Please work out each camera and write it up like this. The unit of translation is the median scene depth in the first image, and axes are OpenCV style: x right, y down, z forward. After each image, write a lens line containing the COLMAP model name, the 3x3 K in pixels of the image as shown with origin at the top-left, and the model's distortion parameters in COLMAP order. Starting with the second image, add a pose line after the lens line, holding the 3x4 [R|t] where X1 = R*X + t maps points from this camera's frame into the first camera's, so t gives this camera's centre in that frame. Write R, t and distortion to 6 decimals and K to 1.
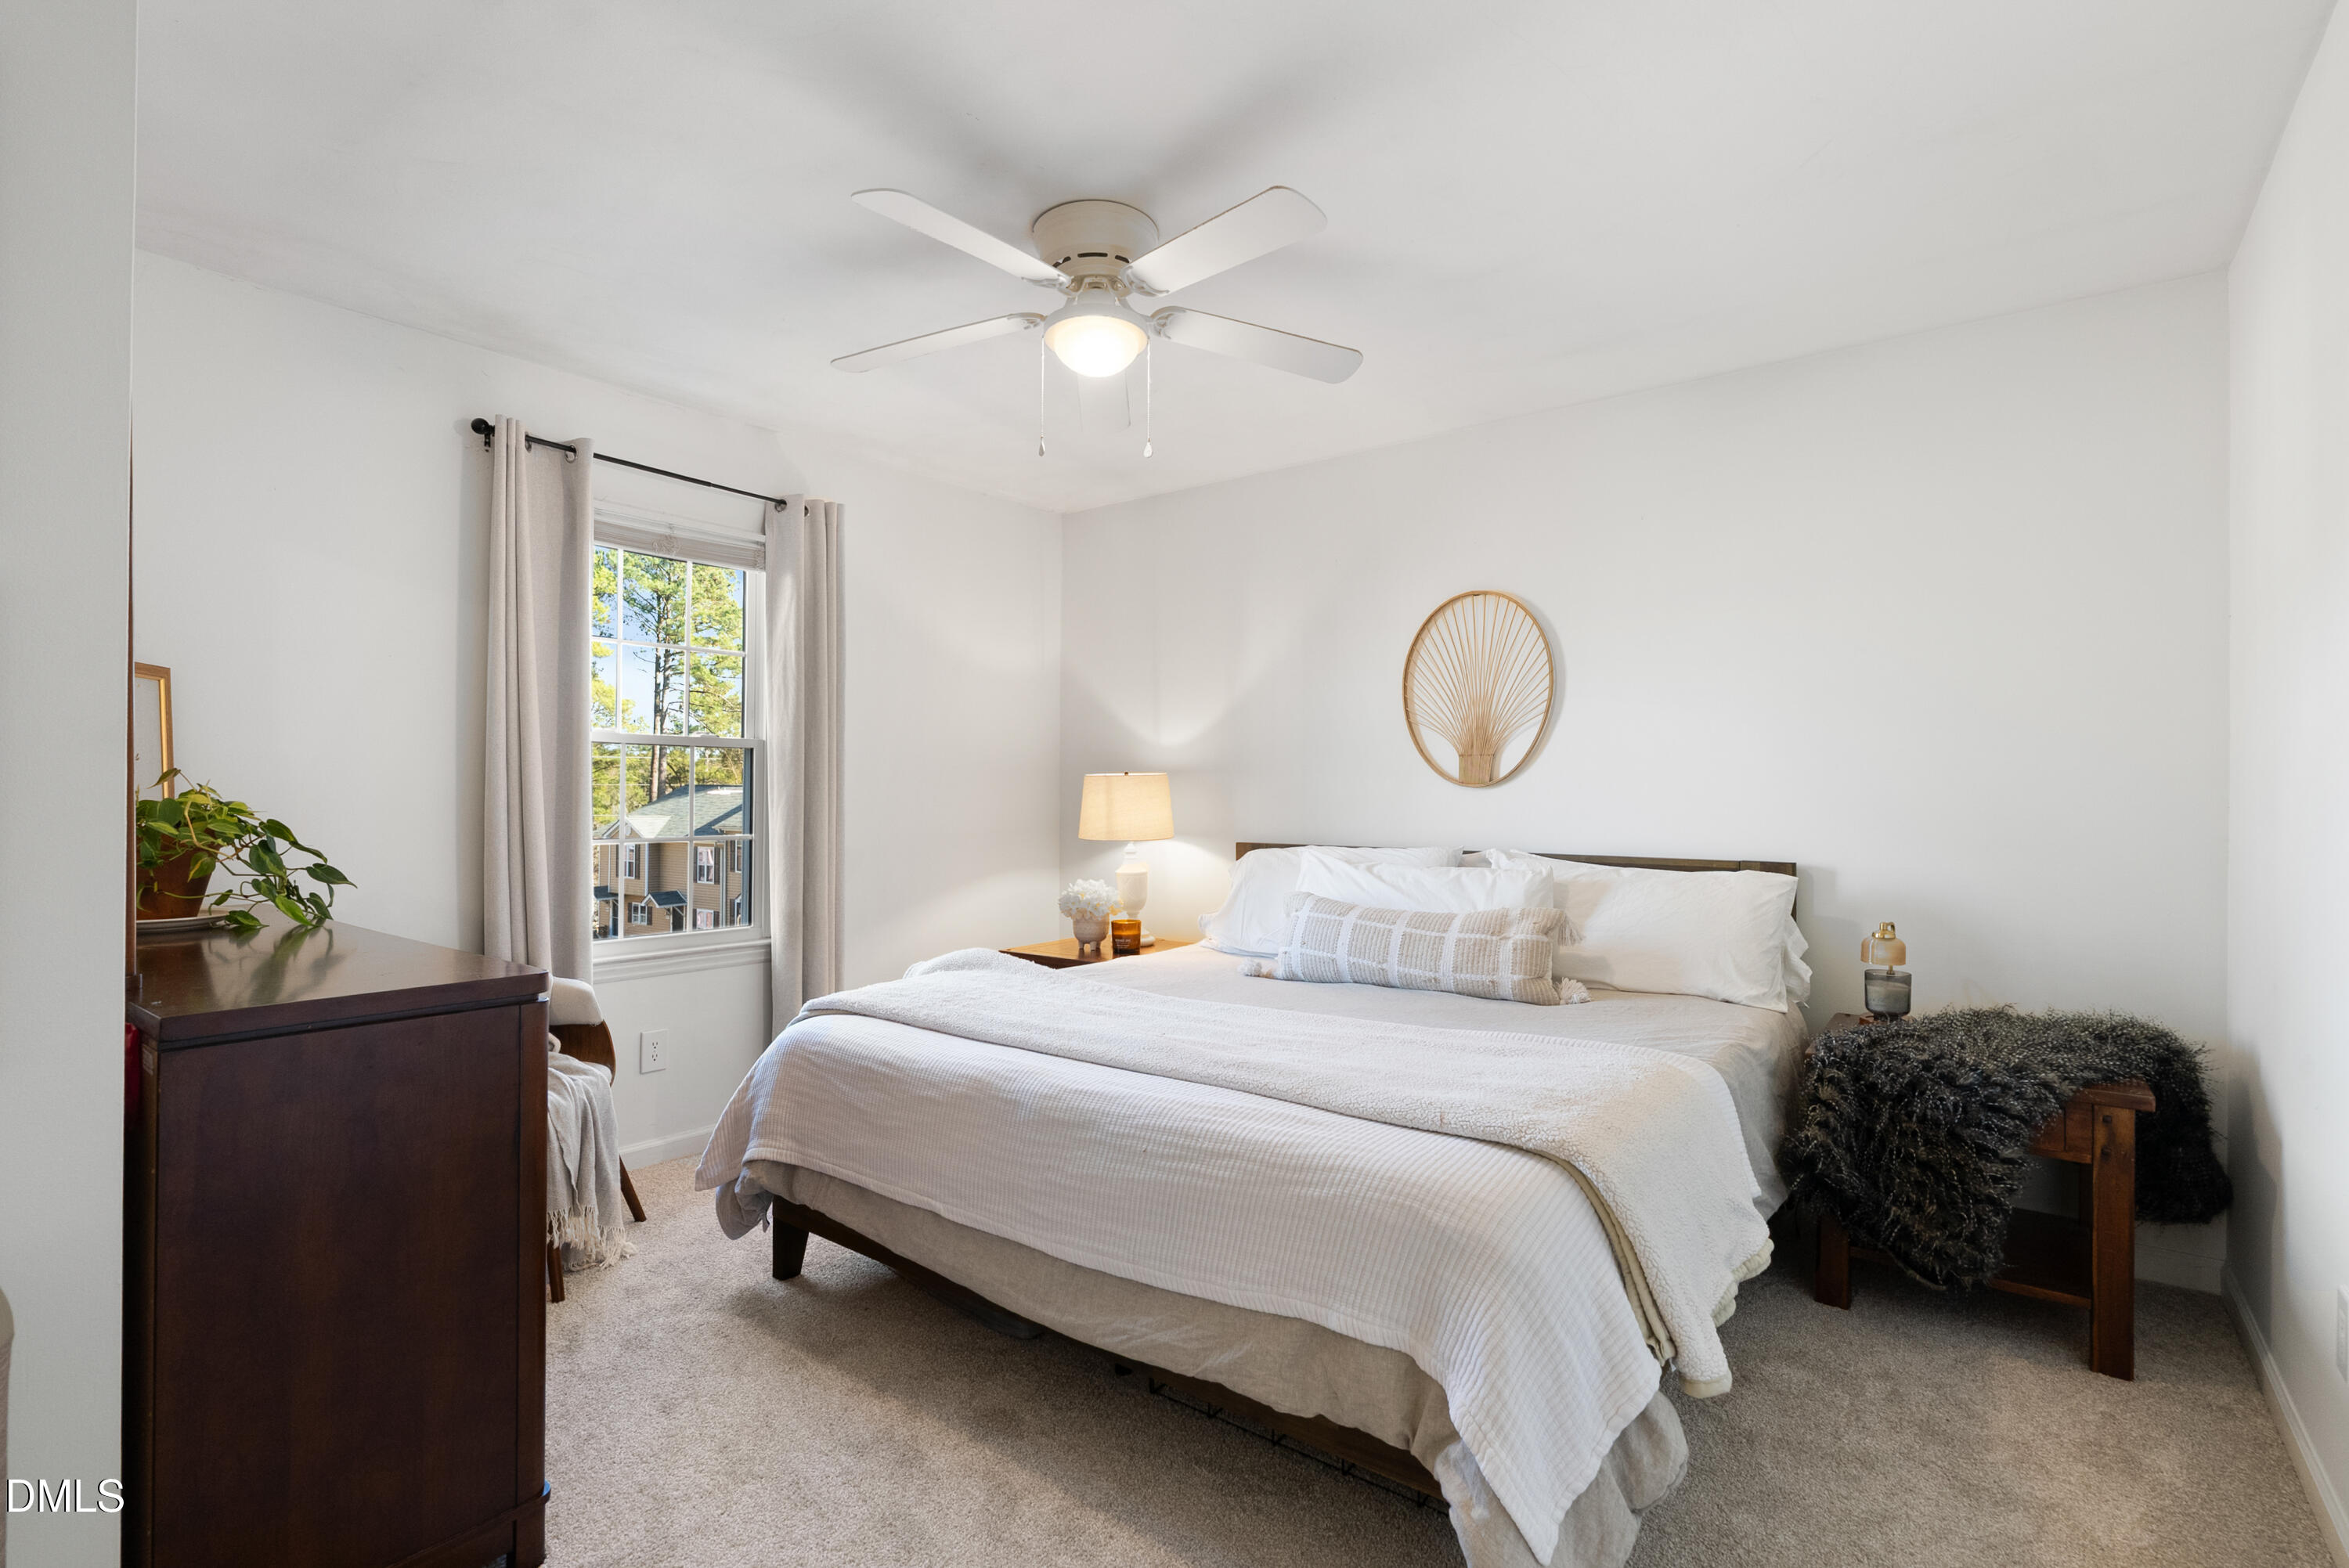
lens RADIAL K [[1118.1, 0, 1183.5], [0, 1118.1, 789.0], [0, 0, 1]] dist [-0.005285, 0.000261]
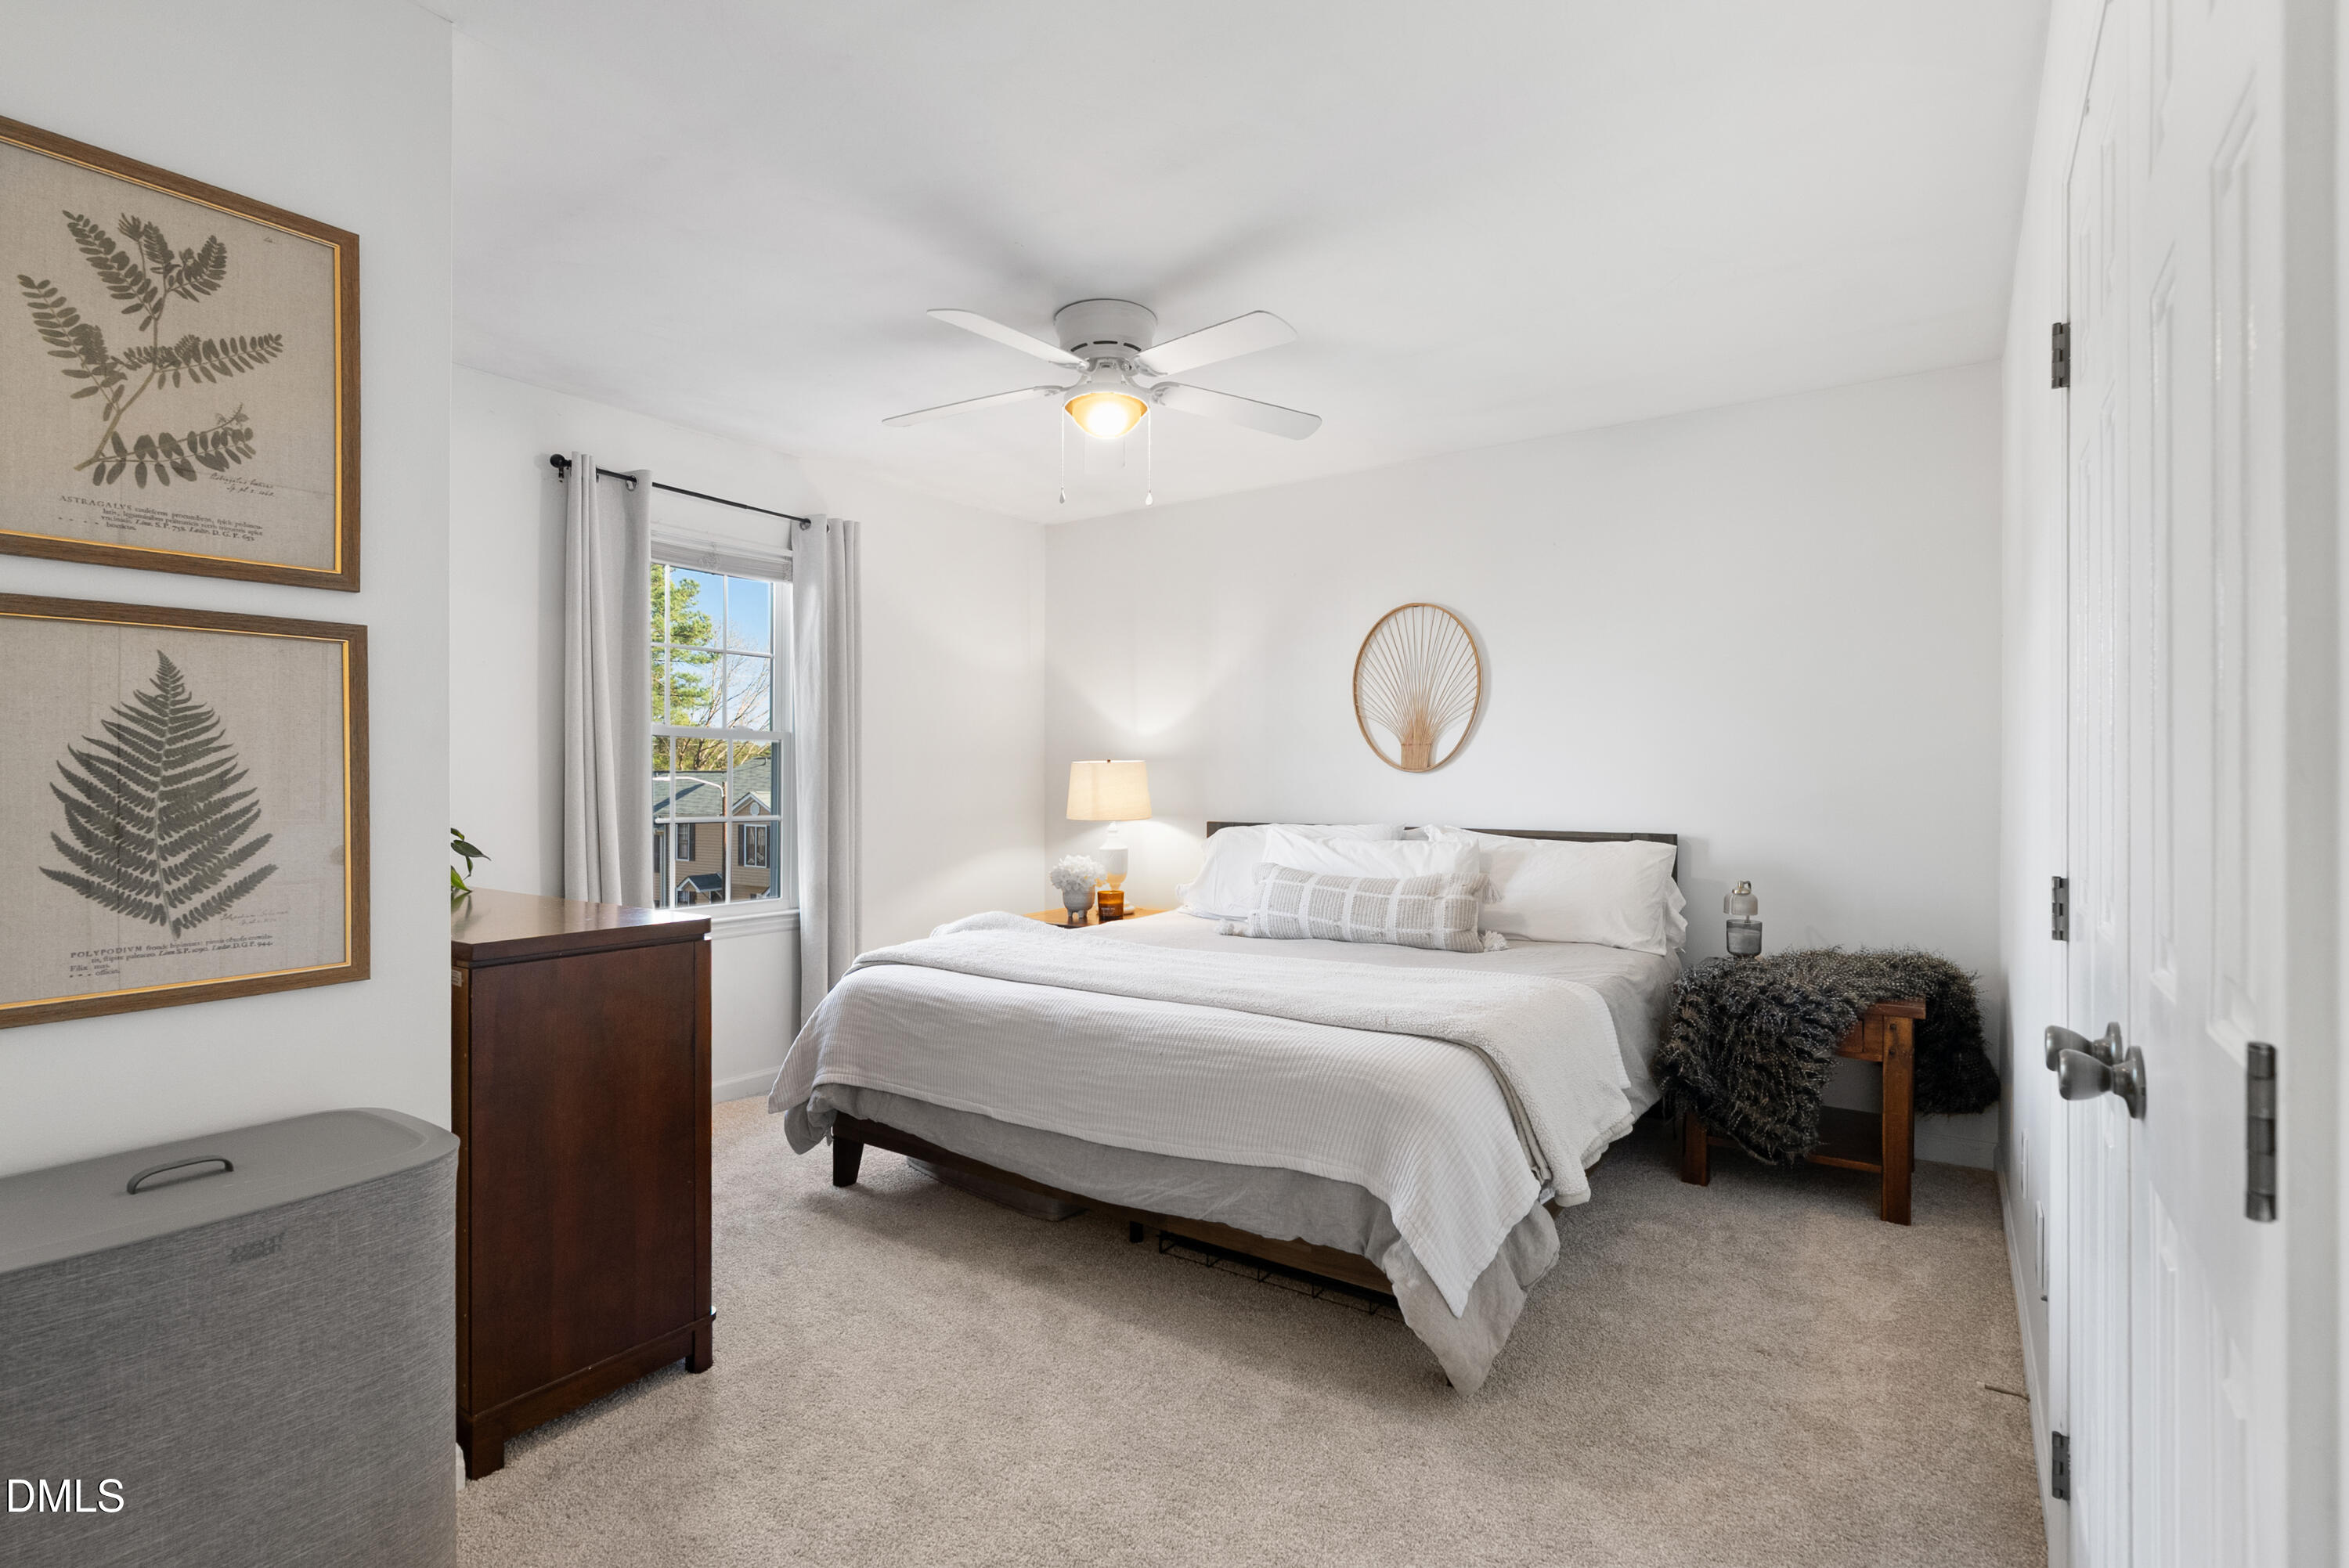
lens RADIAL K [[1118.1, 0, 1190.7], [0, 1118.1, 785.2], [0, 0, 1]] dist [-0.005285, 0.000261]
pose [[0.998570, -0.004193, 0.053299, -0.052495], [0.003599, 0.999930, 0.011232, -0.002935], [-0.053343, -0.011025, 0.998515, -0.230265]]
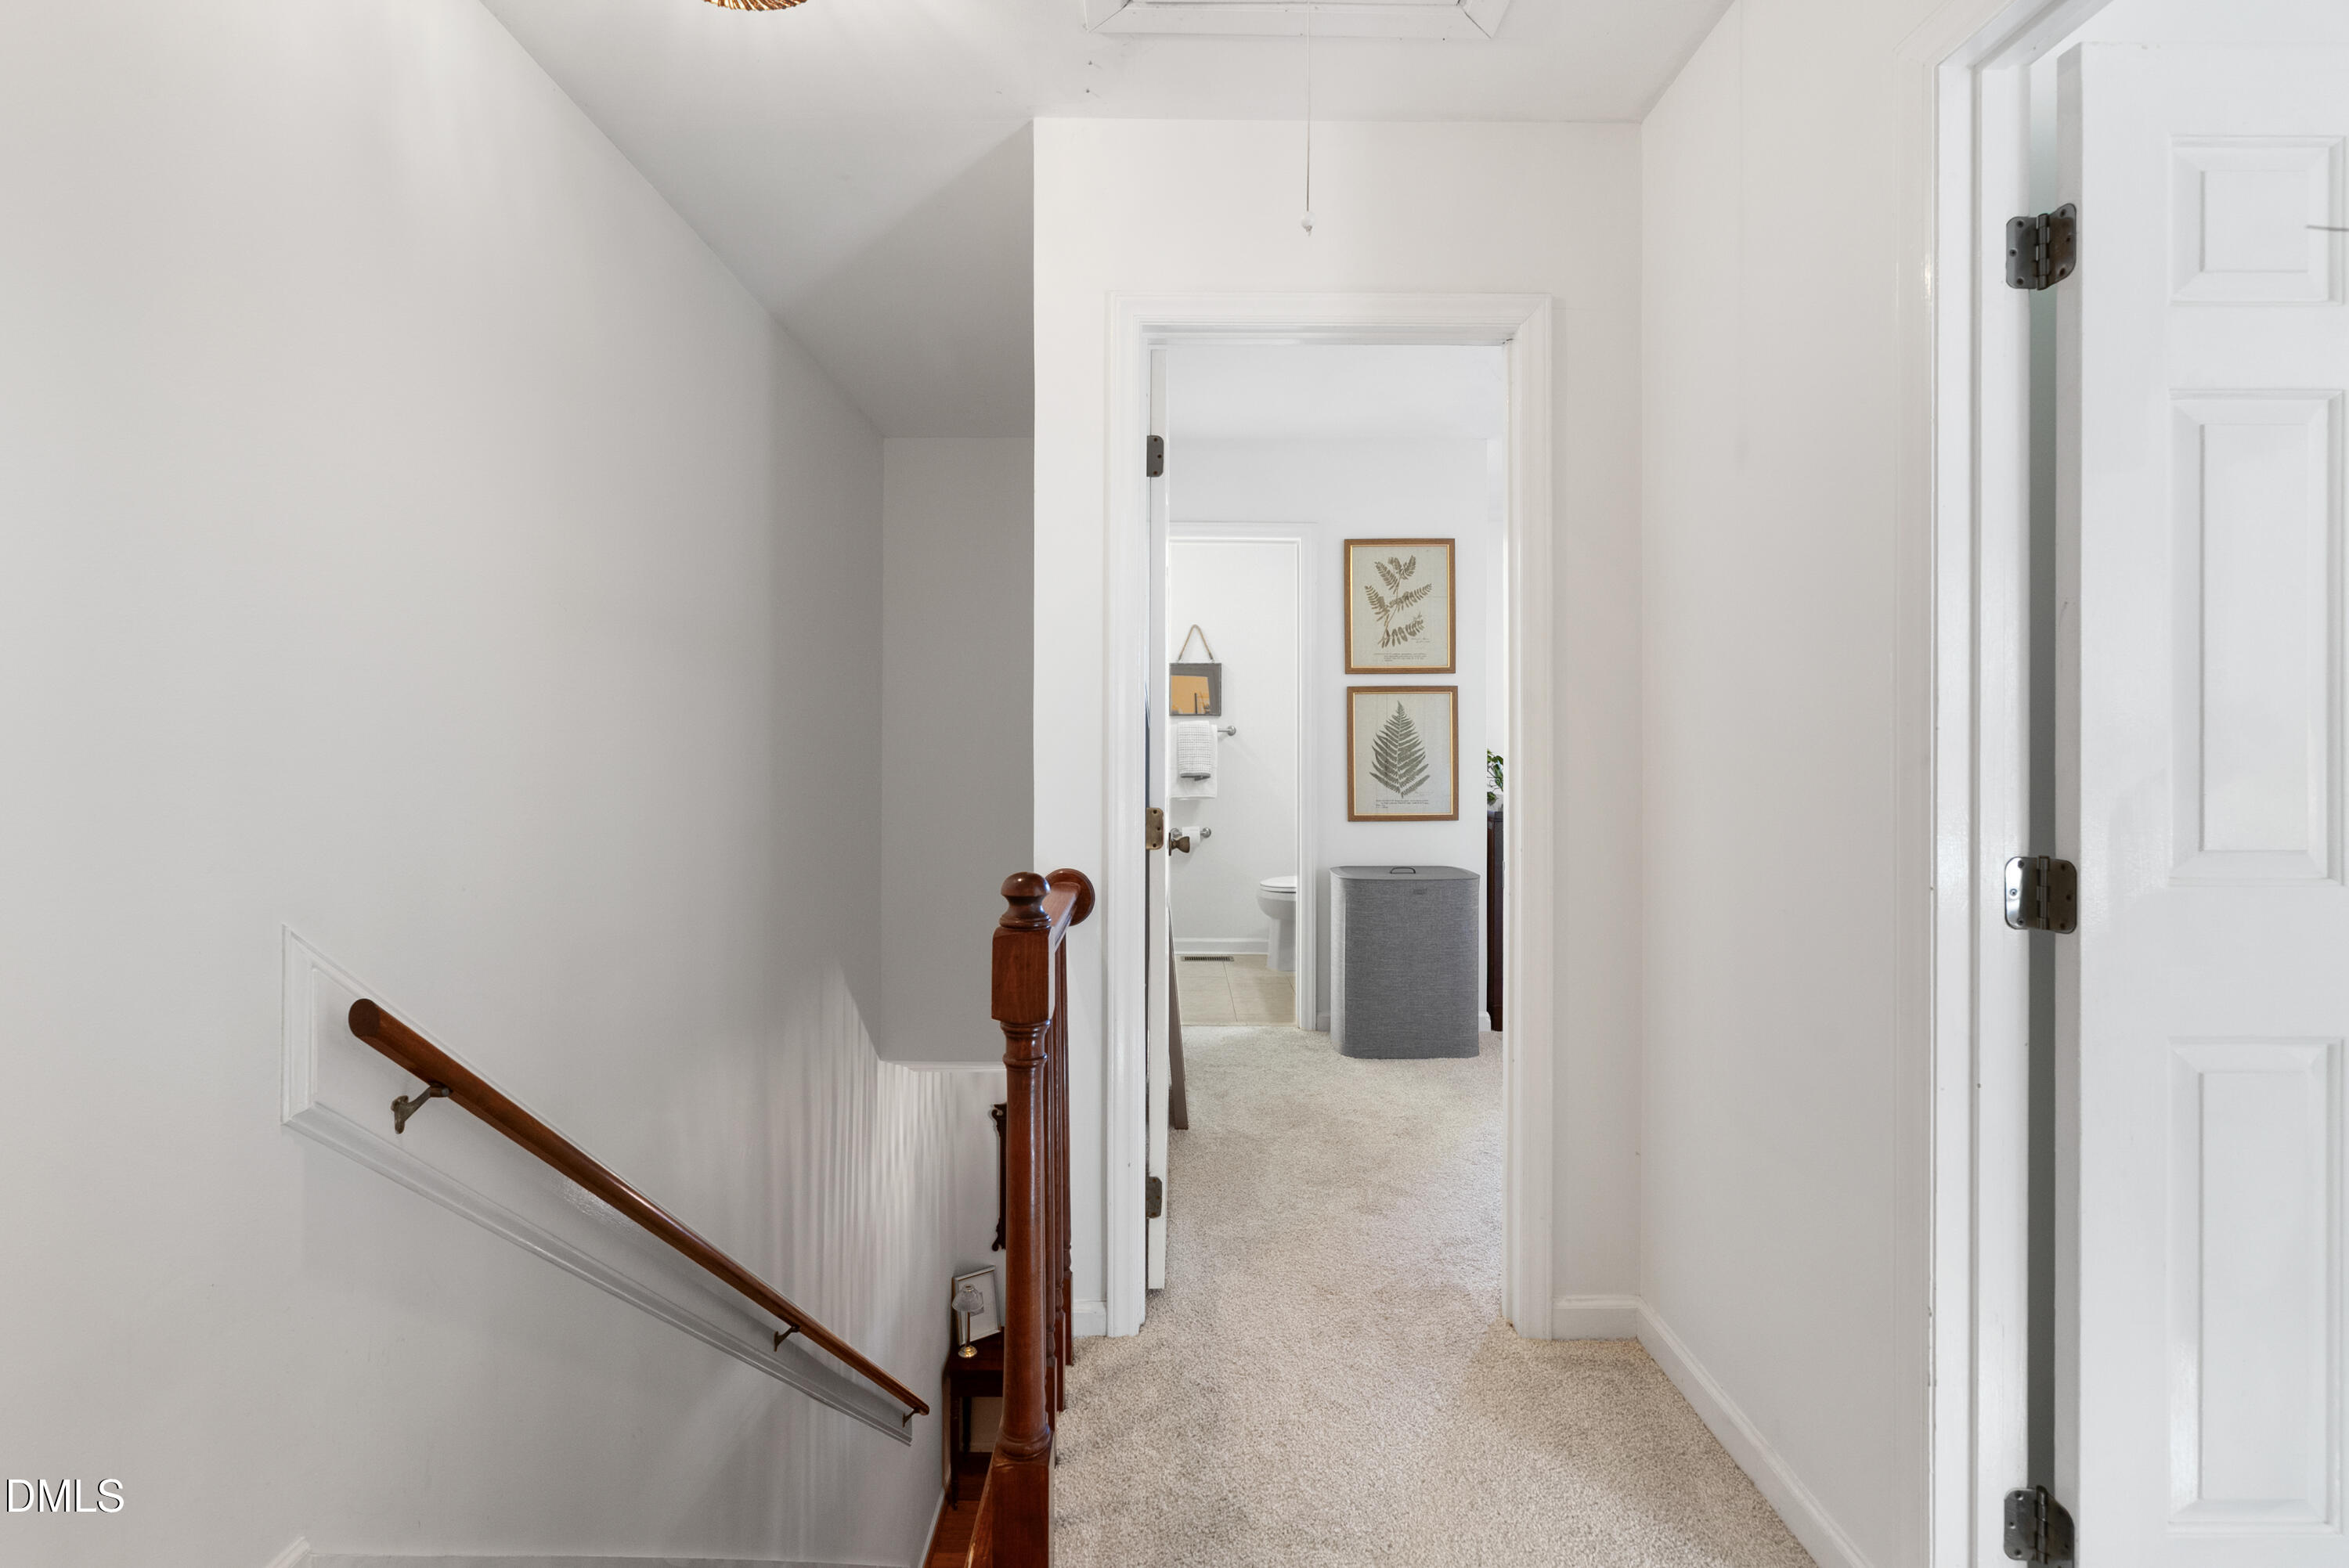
lens RADIAL K [[1118.1, 0, 1152.3], [0, 1118.1, 744.1], [0, 0, 1]] dist [-0.005285, 0.000261]
pose [[0.603364, -0.005423, -0.797448, 0.639666], [0.009165, 0.999958, 0.000135, -0.005730], [0.797413, -0.007390, 0.603388, -1.024227]]
